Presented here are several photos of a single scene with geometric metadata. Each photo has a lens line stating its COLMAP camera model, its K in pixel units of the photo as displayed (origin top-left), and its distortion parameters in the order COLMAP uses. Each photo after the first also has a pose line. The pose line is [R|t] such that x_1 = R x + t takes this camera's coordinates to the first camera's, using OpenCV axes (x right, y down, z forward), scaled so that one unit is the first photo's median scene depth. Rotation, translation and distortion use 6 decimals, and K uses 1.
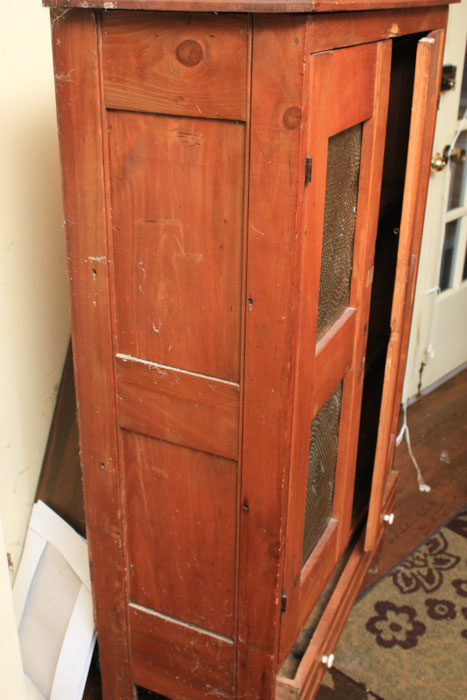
lens RADIAL K [[800.6, 0, 233.3], [0, 800.6, 346.8], [0, 0, 1]] dist [-0.059053, 0.000000]
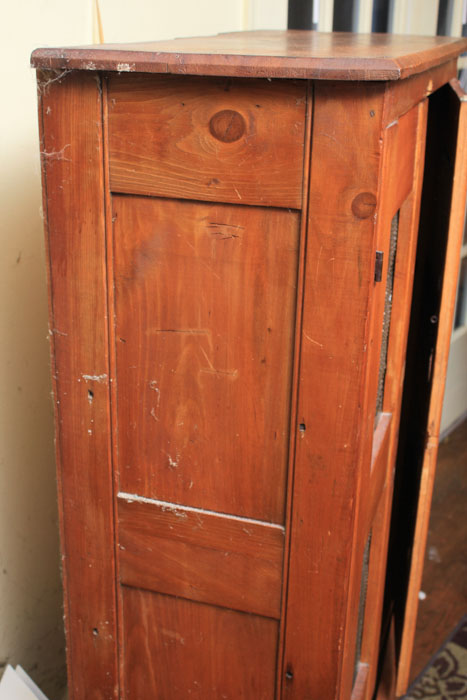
lens RADIAL K [[911.3, 0, 233.2], [0, 911.3, 352.1], [0, 0, 1]] dist [-0.044514, 0.000000]
pose [[0.990671, -0.044426, 0.128834, -0.151774], [0.052449, 0.996845, -0.059568, -0.075332], [-0.125781, 0.065770, 0.989876, 0.091915]]
